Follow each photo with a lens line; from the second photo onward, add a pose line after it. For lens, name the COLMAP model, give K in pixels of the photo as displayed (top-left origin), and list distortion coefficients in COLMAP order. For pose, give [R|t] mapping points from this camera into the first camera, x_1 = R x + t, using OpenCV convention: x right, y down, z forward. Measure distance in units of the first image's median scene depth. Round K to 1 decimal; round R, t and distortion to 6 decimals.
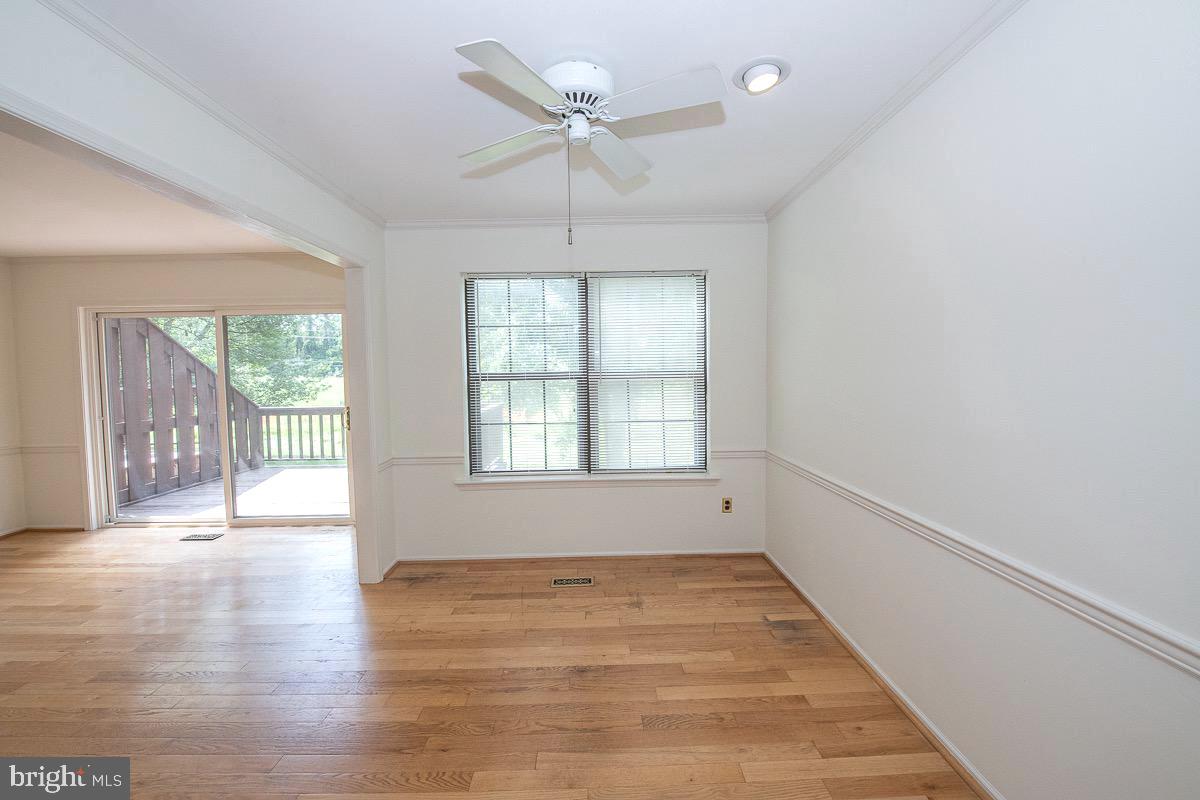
lens RADIAL K [[479.2, 0, 601.4], [0, 479.2, 393.0], [0, 0, 1]] dist [-0.017854, -0.001114]
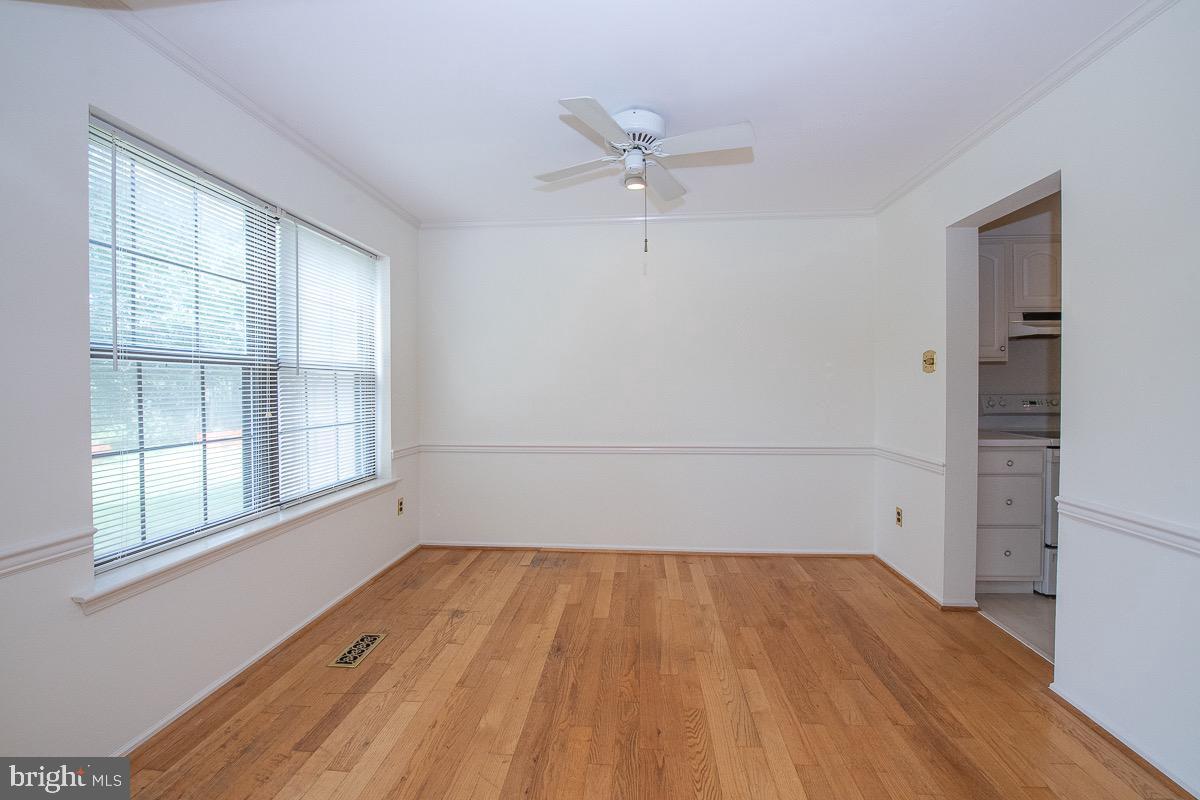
lens RADIAL K [[479.2, 0, 607.8], [0, 479.2, 384.9], [0, 0, 1]] dist [-0.017854, -0.001114]
pose [[0.096481, 0.013593, 0.995242, -0.649505], [0.056493, 0.998220, -0.019110, 0.034200], [-0.993730, 0.058068, 0.095542, 0.484080]]
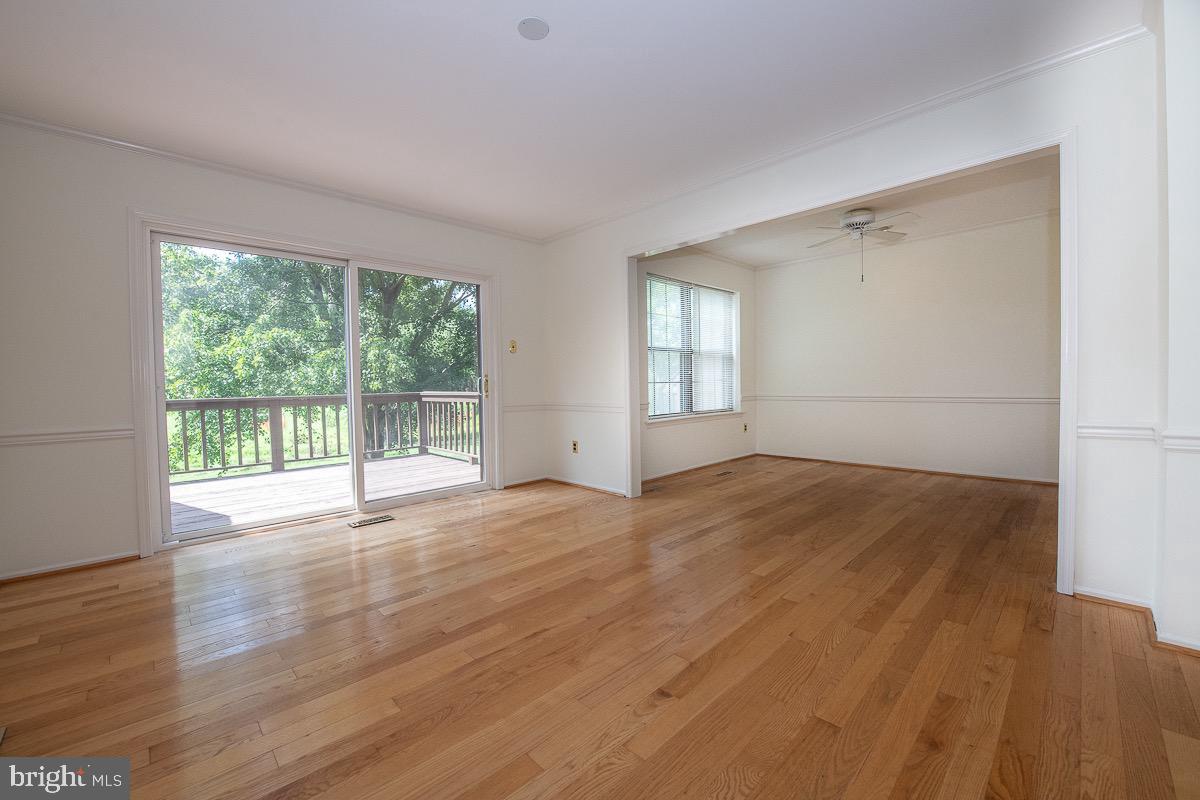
lens RADIAL K [[479.2, 0, 607.6], [0, 479.2, 391.8], [0, 0, 1]] dist [-0.017854, -0.001114]
pose [[0.723022, -0.012551, 0.690711, -1.305420], [0.039010, 0.998981, -0.022682, 0.122685], [-0.689723, 0.043345, 0.722775, 0.079522]]
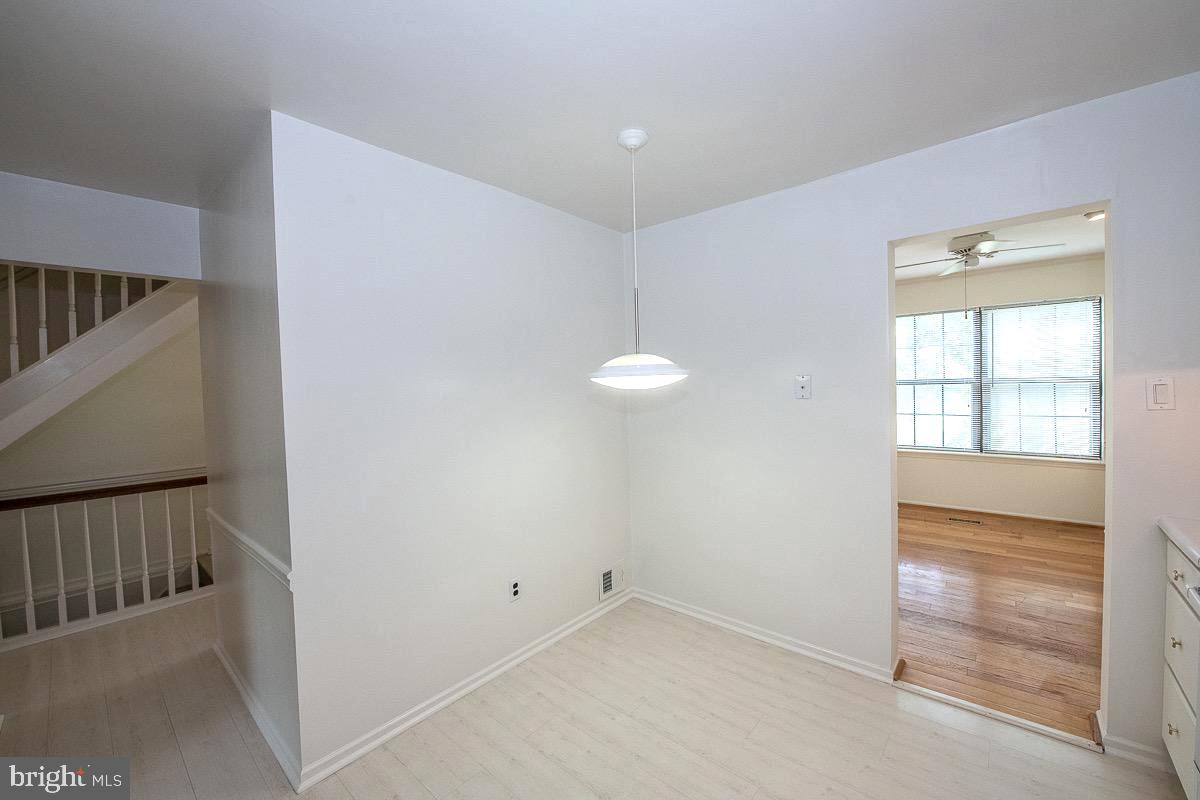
lens RADIAL K [[479.2, 0, 601.0], [0, 479.2, 393.4], [0, 0, 1]] dist [-0.017854, -0.001114]
pose [[0.748788, 0.014209, -0.662657, 0.055273], [-0.015954, 0.999867, 0.003412, 0.012641], [0.662617, 0.008017, 0.748915, -0.752386]]
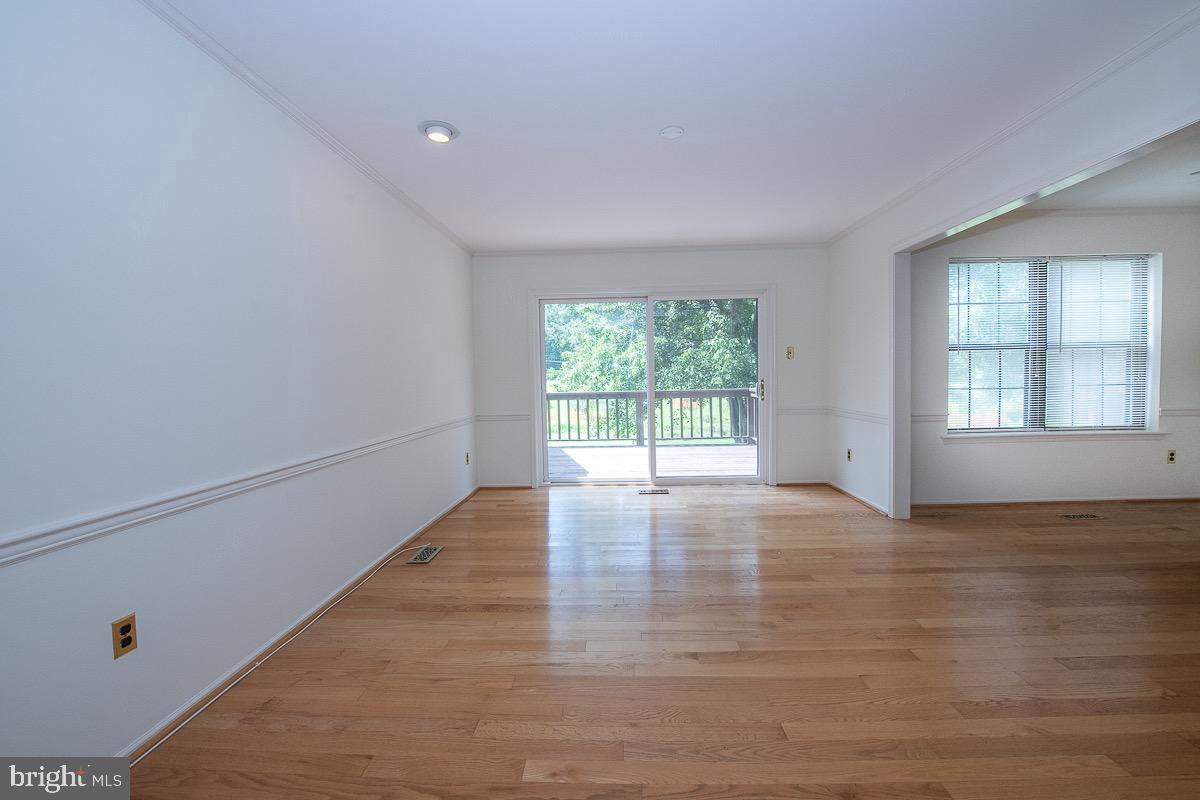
lens RADIAL K [[479.2, 0, 600.0], [0, 479.2, 395.5], [0, 0, 1]] dist [-0.017854, -0.001114]
pose [[0.998157, -0.005095, -0.060465, -1.043879], [0.004898, 0.999982, -0.003420, 0.083973], [0.060481, 0.003117, 0.998164, -0.201896]]
